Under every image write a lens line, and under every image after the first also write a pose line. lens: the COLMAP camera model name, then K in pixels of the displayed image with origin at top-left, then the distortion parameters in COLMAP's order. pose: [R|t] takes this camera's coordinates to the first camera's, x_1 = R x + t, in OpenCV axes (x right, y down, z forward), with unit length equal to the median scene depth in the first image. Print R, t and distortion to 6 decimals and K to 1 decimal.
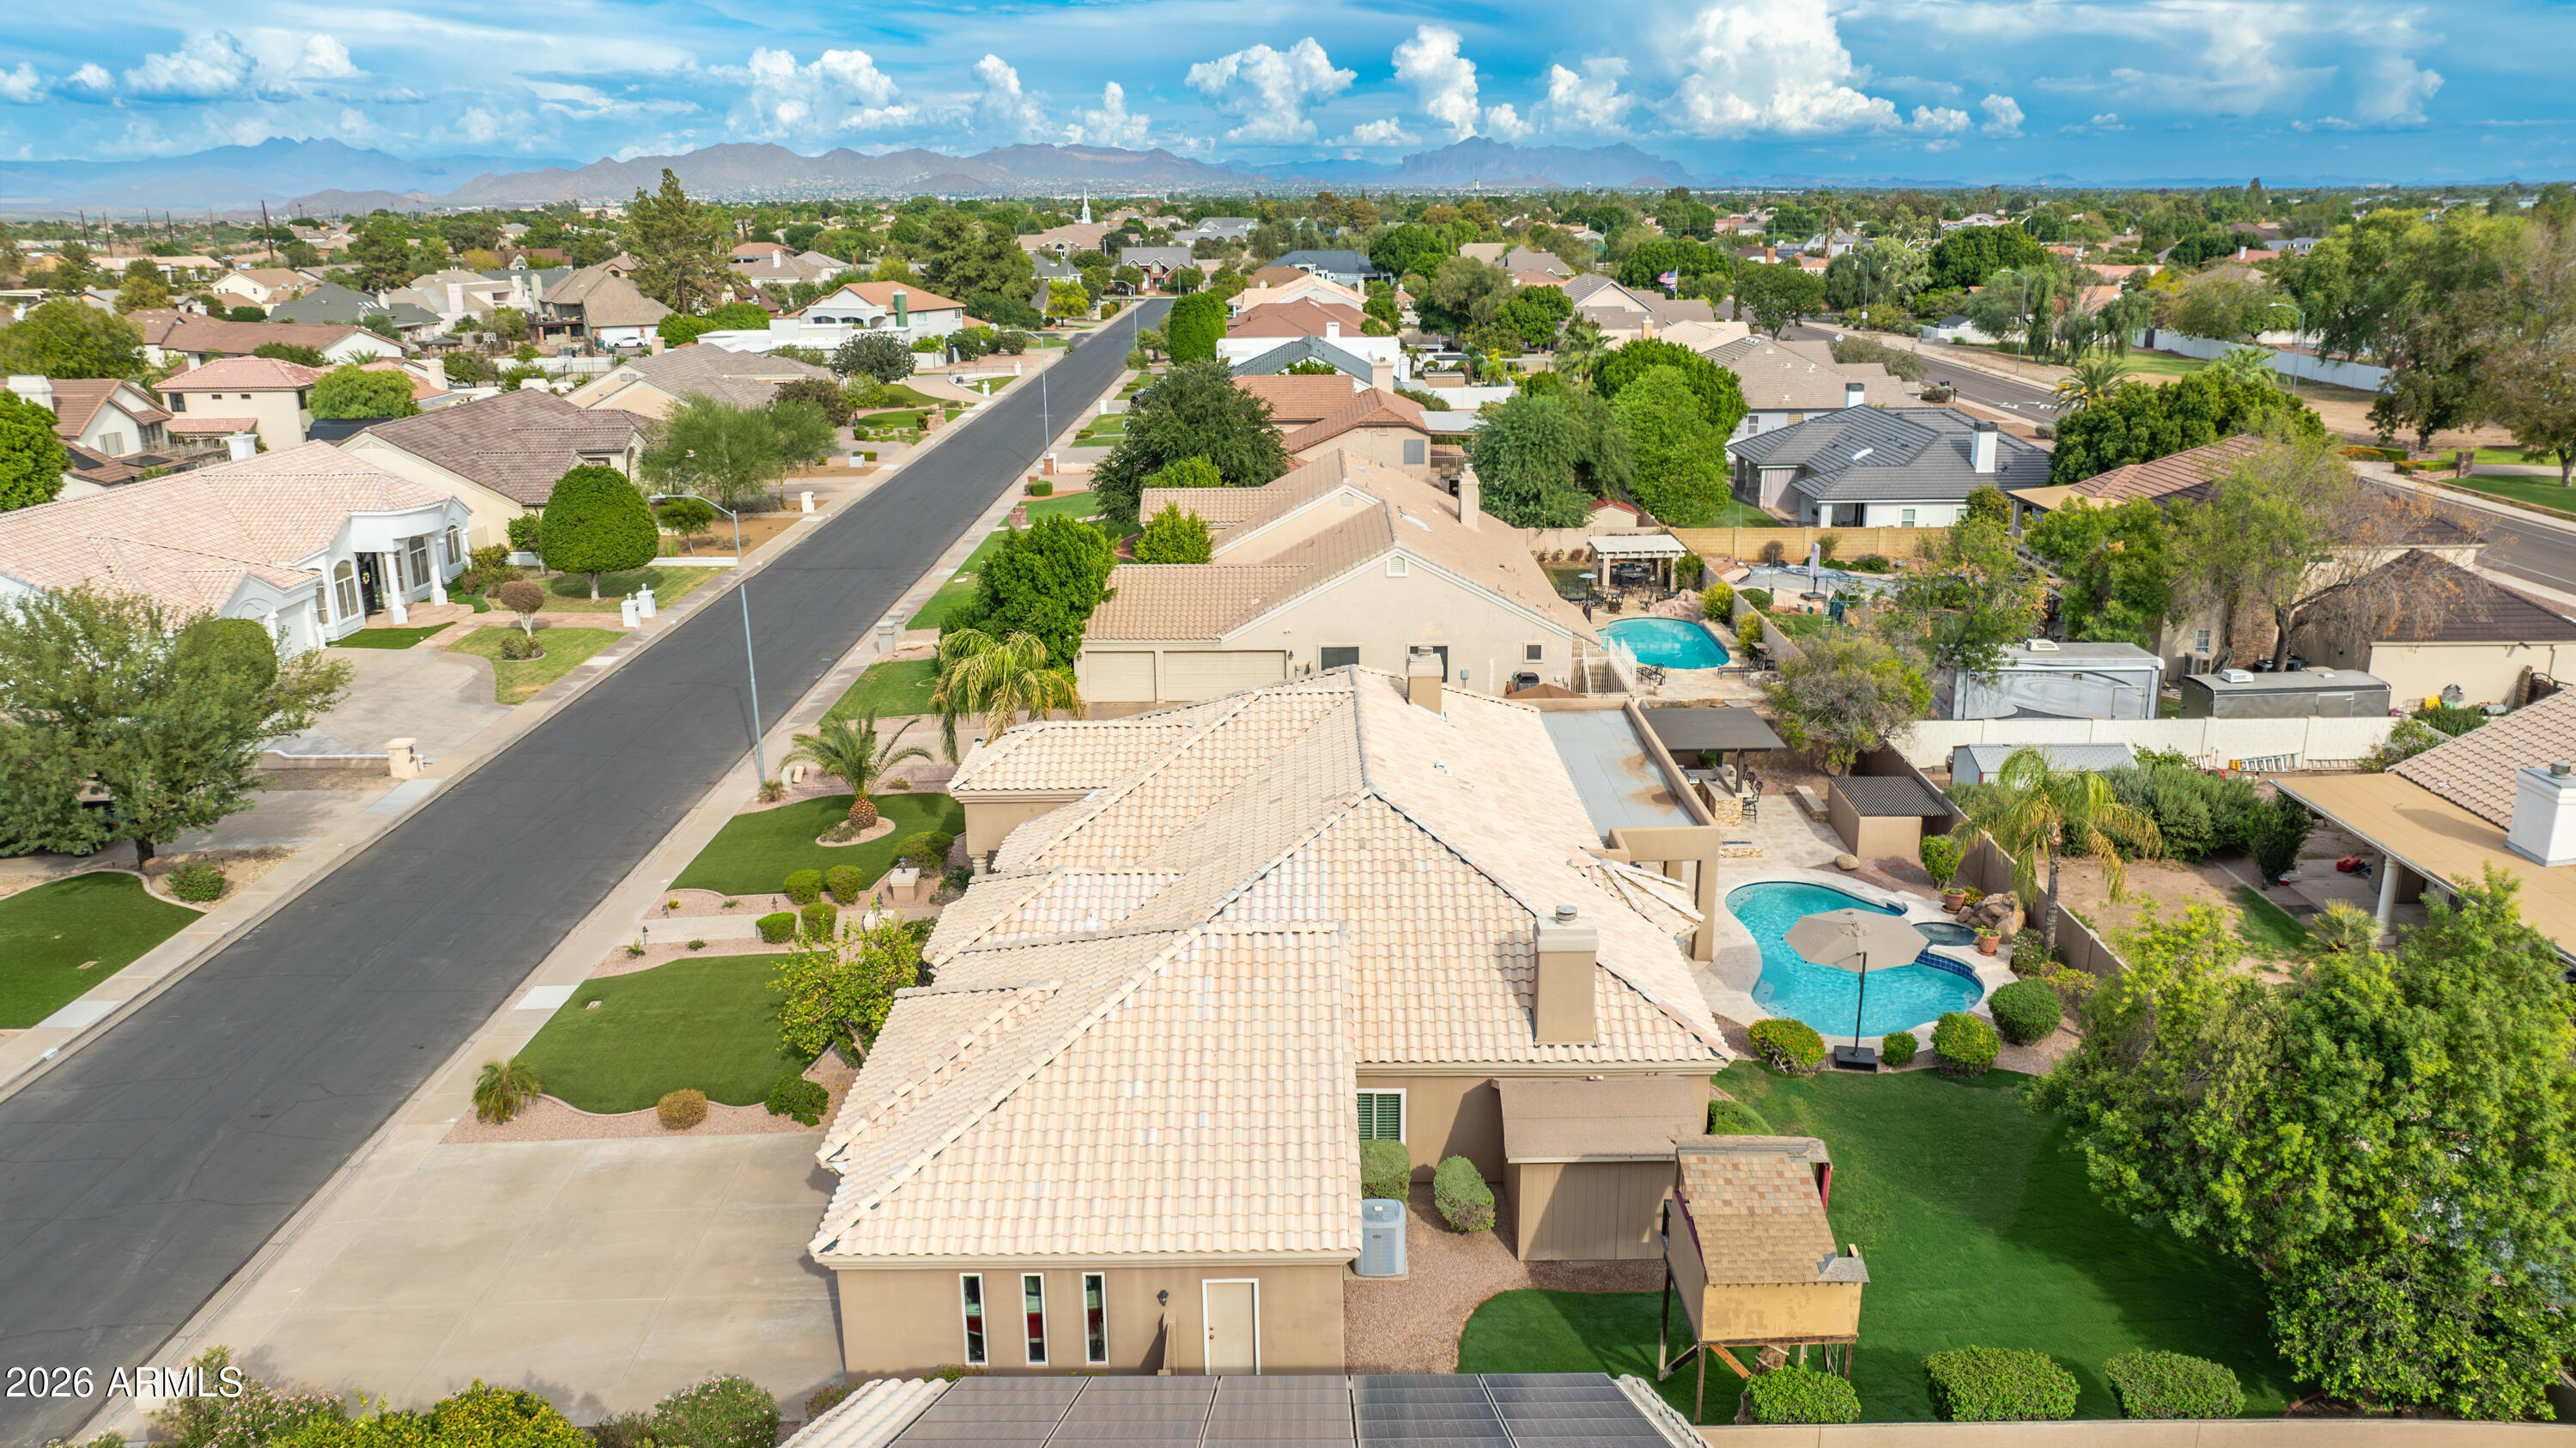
lens RADIAL K [[1814.3, 0, 1288.0], [0, 1814.3, 724.0], [0, 0, 1]] dist [-0.020209, 0.003291]
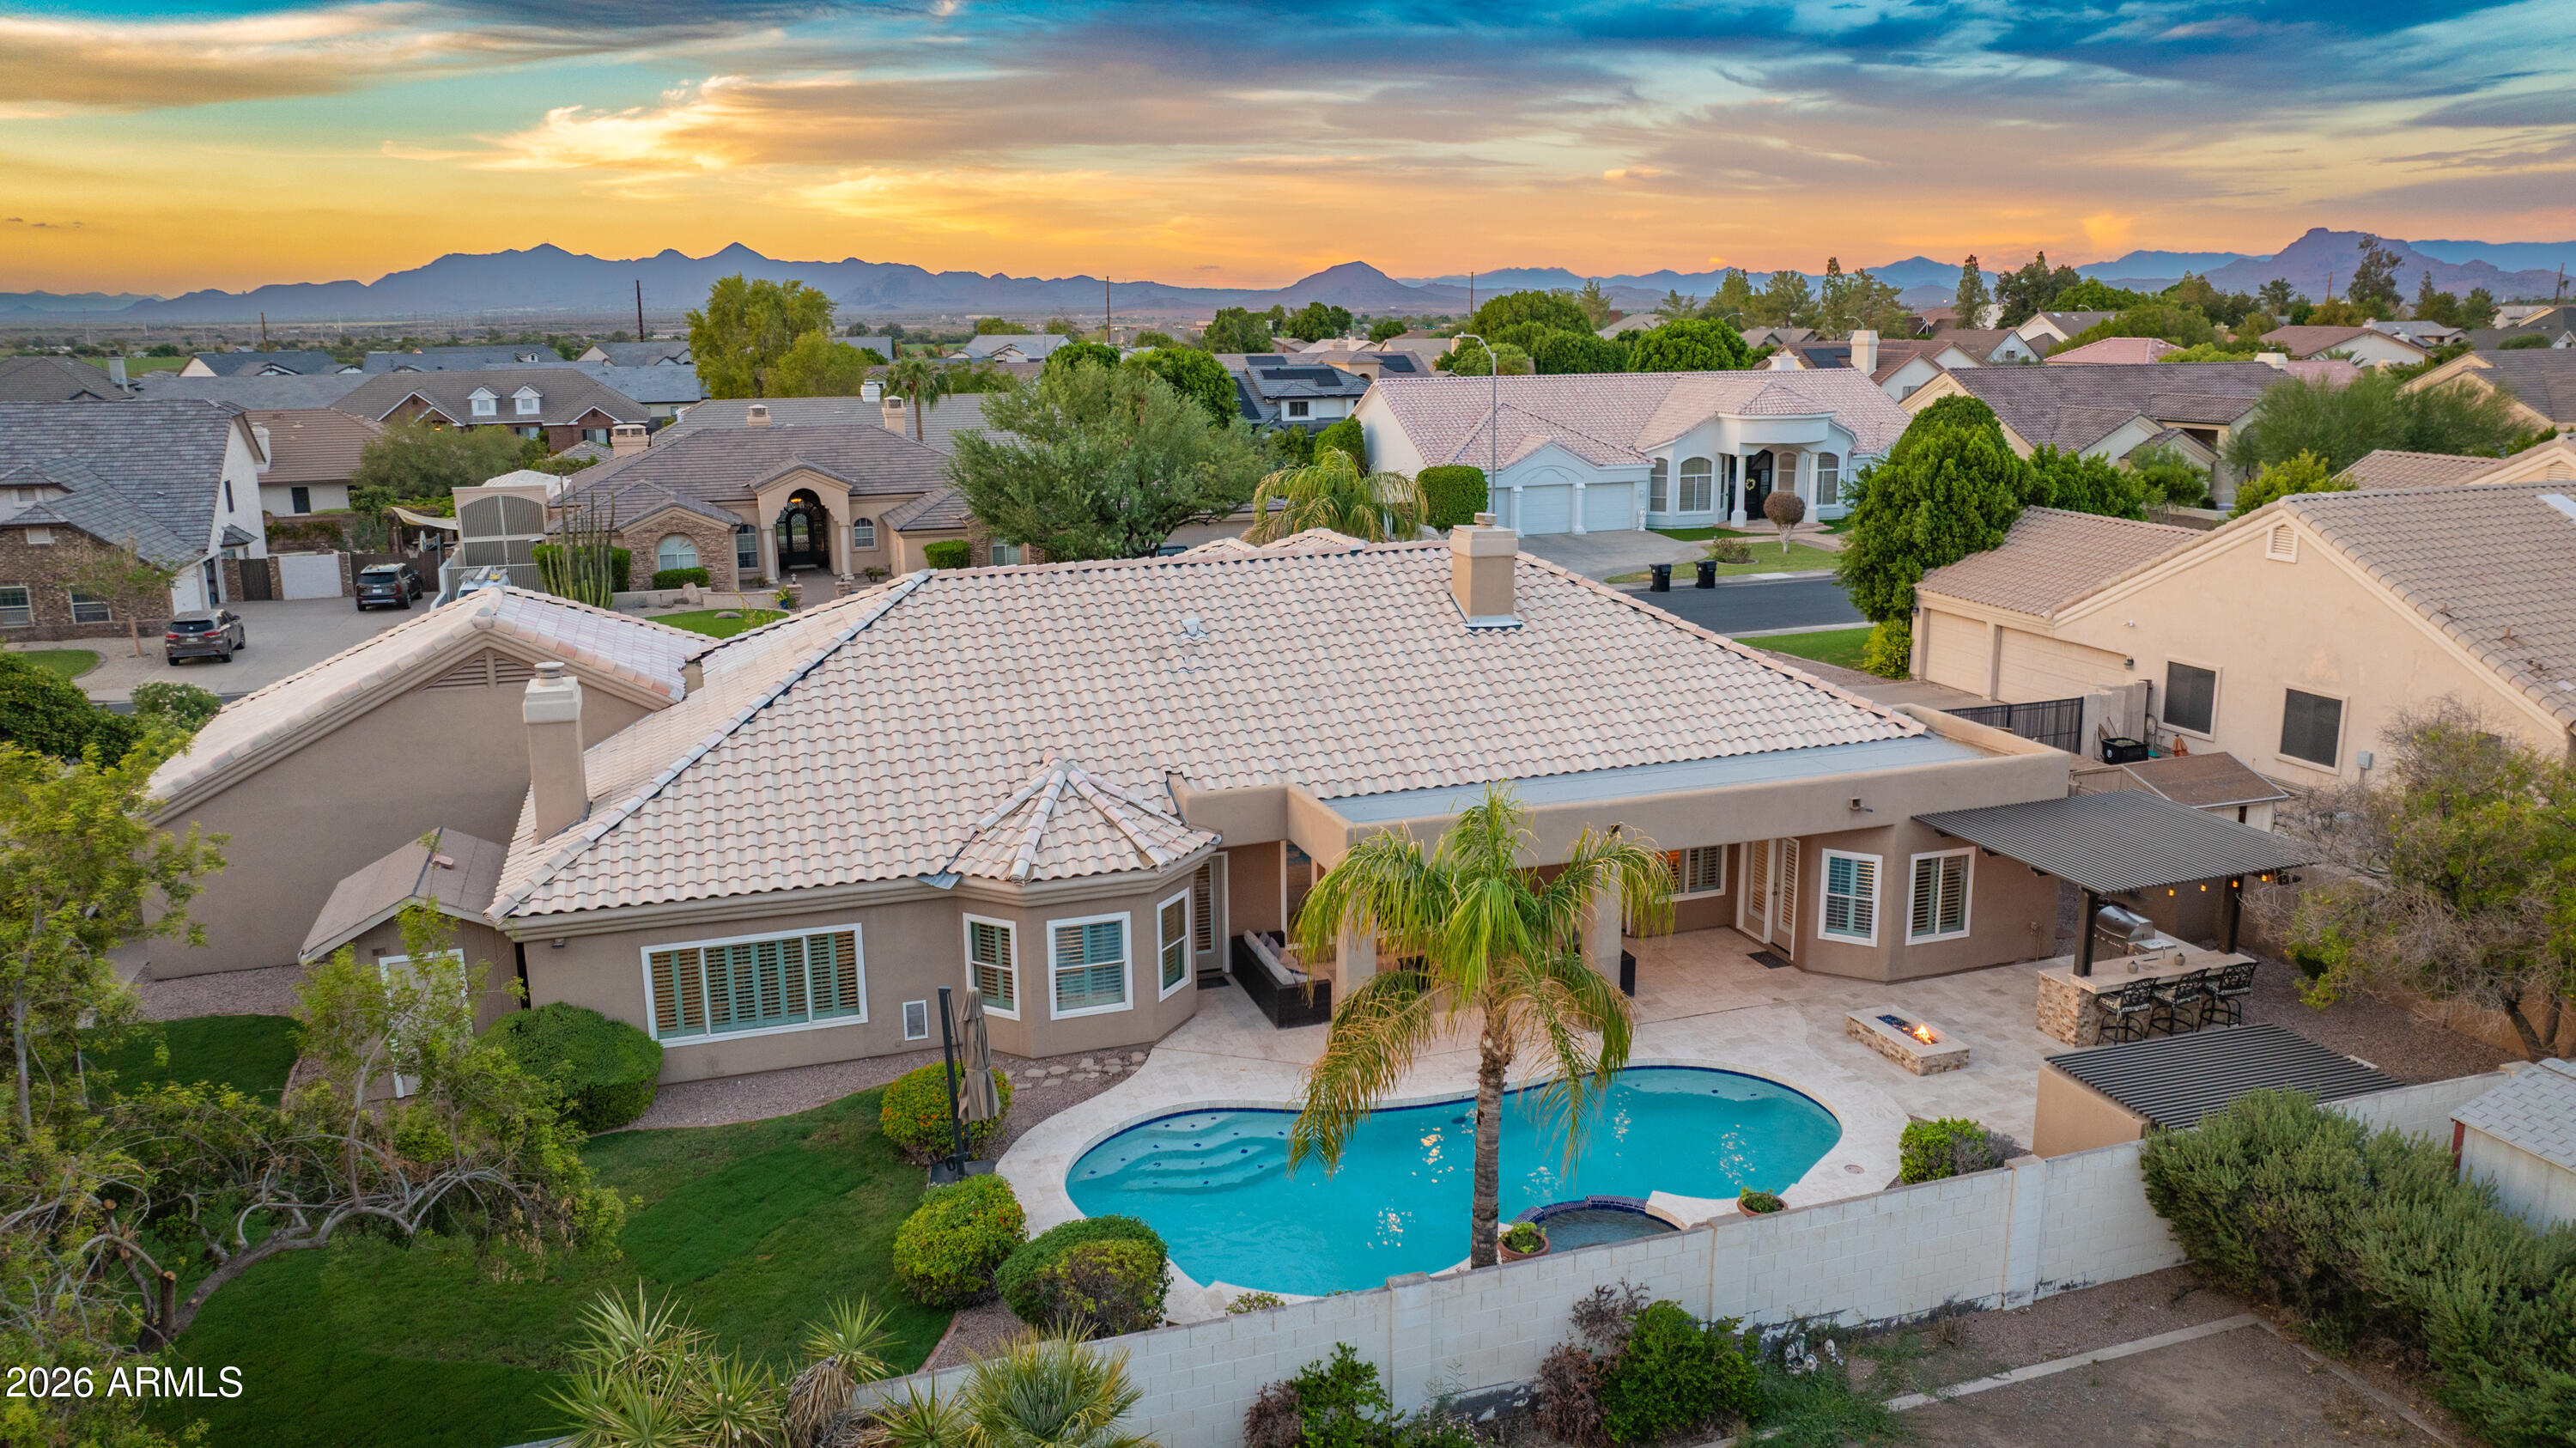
lens RADIAL K [[1814.3, 0, 1288.0], [0, 1814.3, 724.0], [0, 0, 1]] dist [-0.020209, 0.003291]
pose [[0.314133, 0.215071, -0.924697, 0.547164], [-0.255789, 0.957158, 0.135725, -0.031969], [0.914272, 0.193892, 0.355687, 0.582571]]
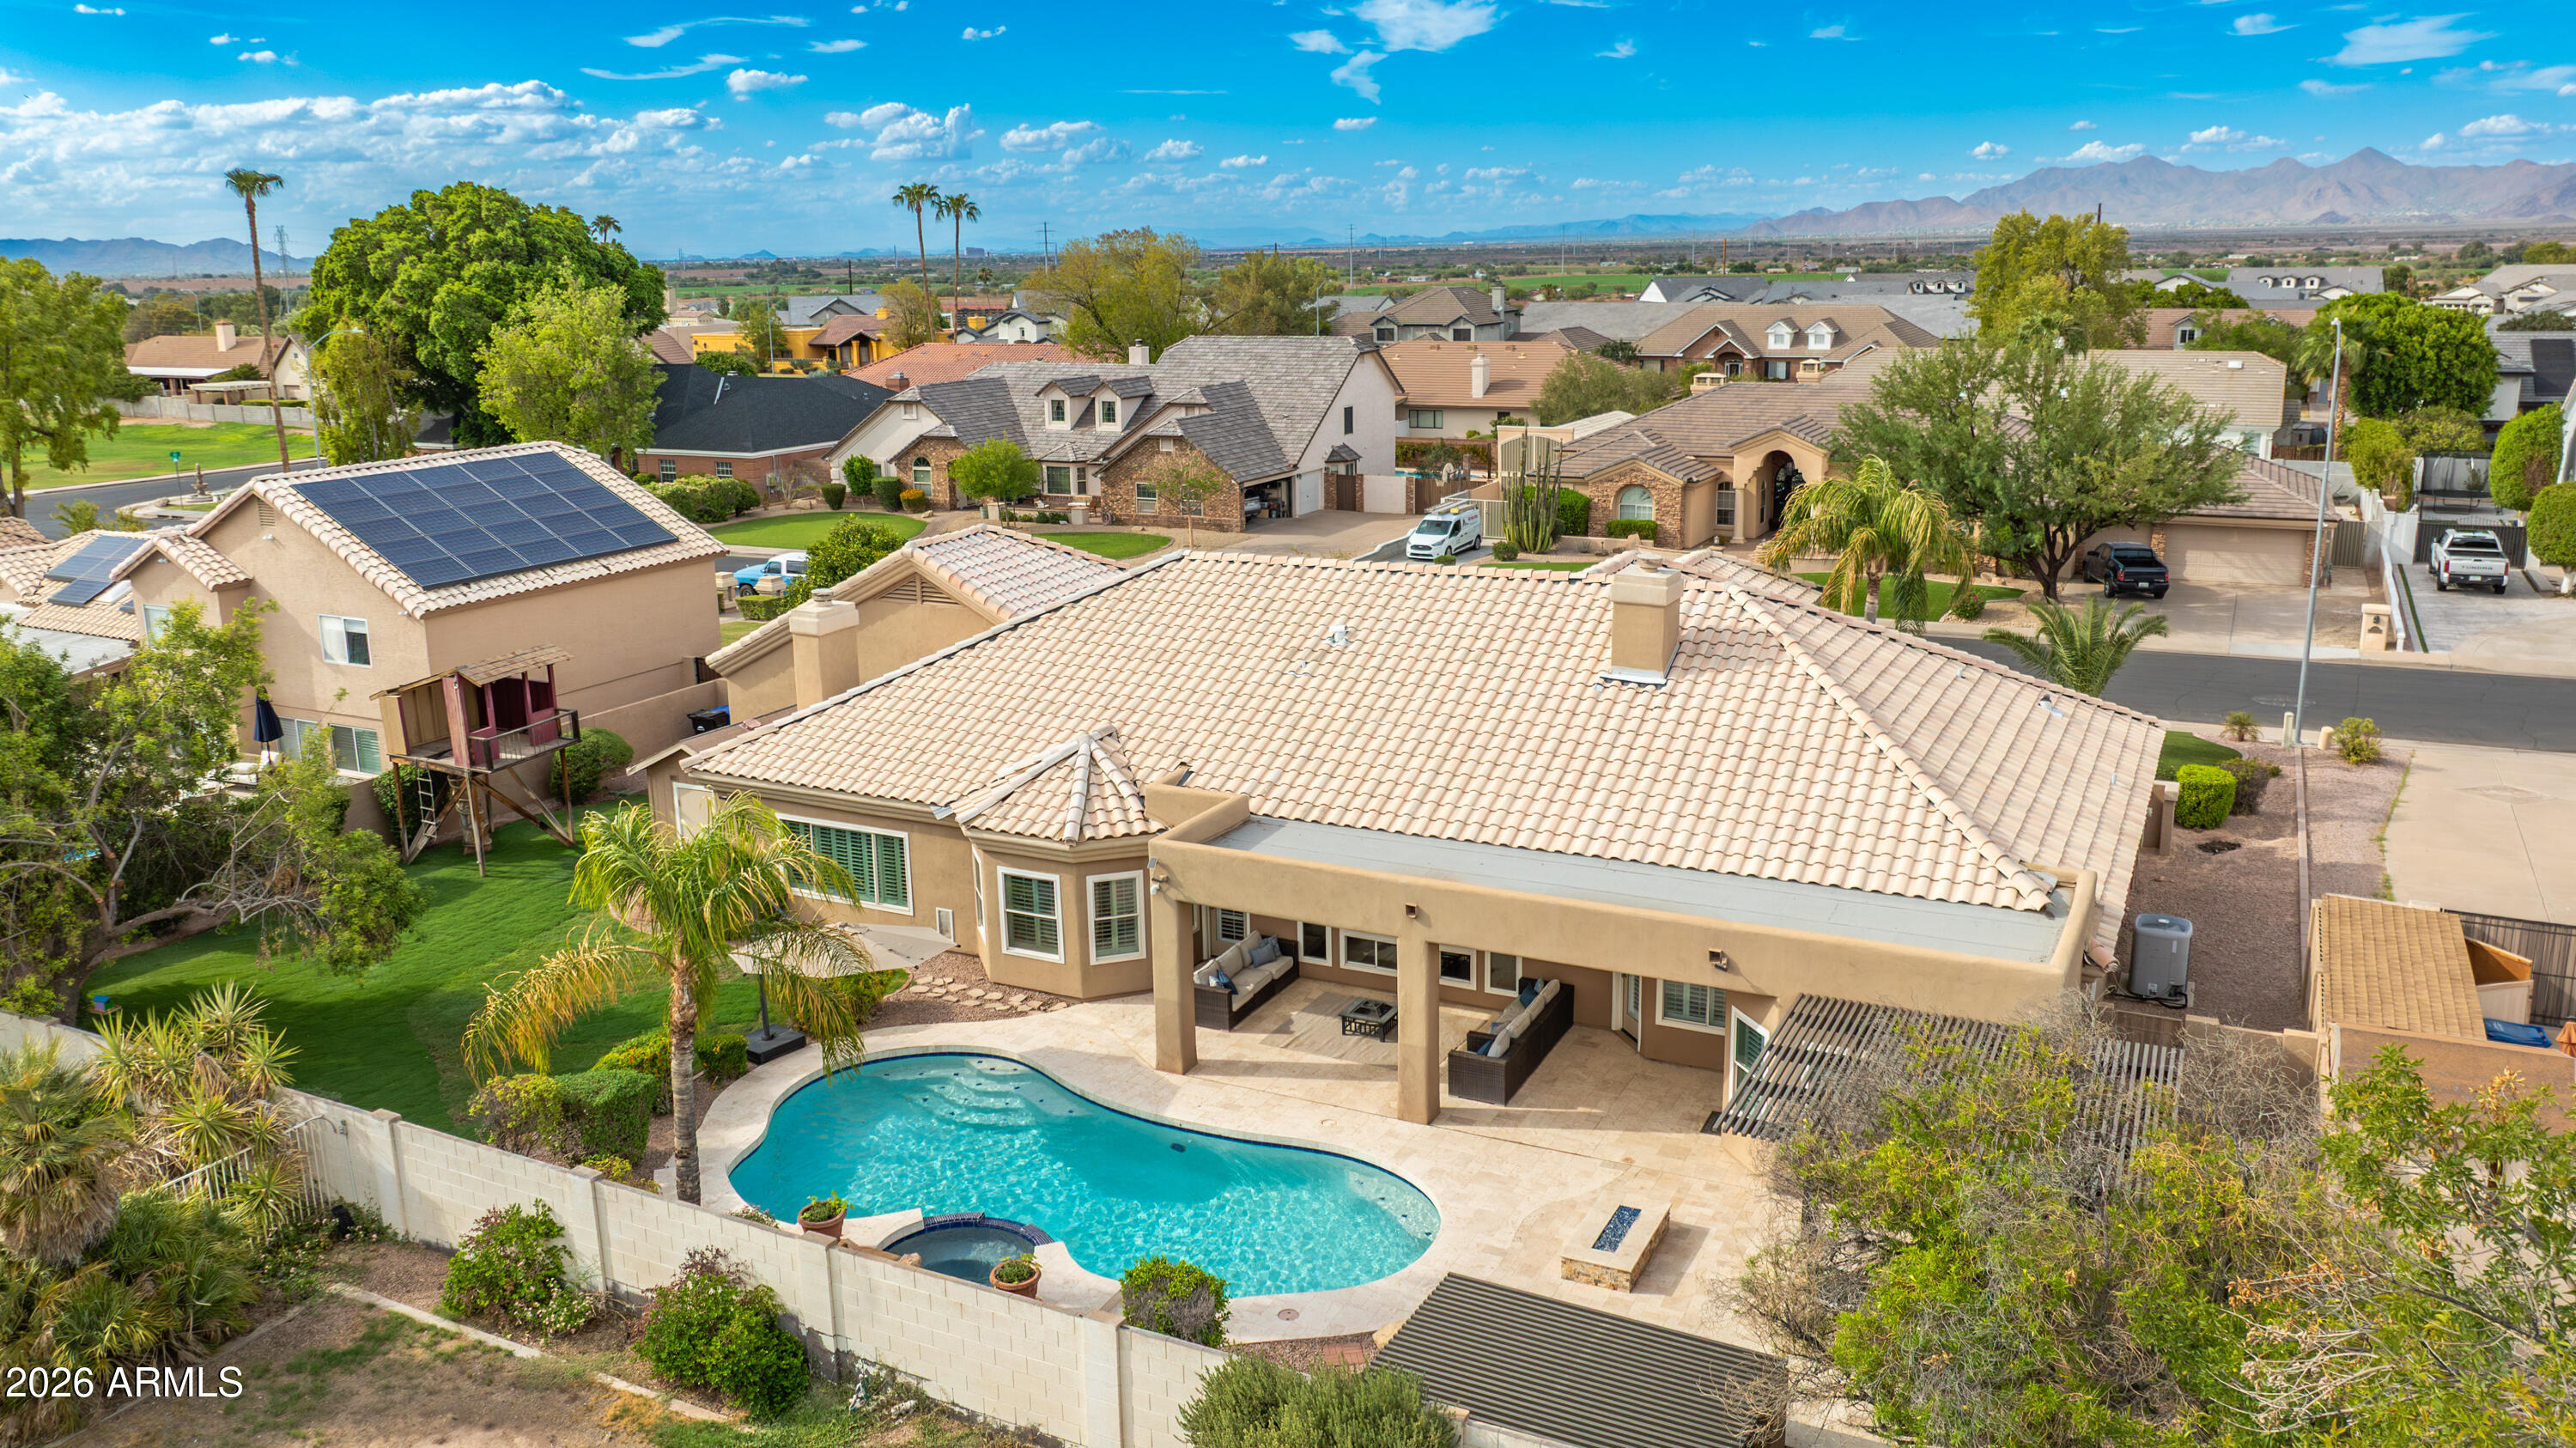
lens RADIAL K [[1890.3, 0, 1288.0], [0, 1890.3, 724.0], [0, 0, 1]] dist [-0.017844, -0.002386]
pose [[-0.457219, 0.231382, -0.858727, 0.537223], [-0.226410, 0.903467, 0.363987, -0.152190], [0.860052, 0.360846, -0.360695, 0.927173]]
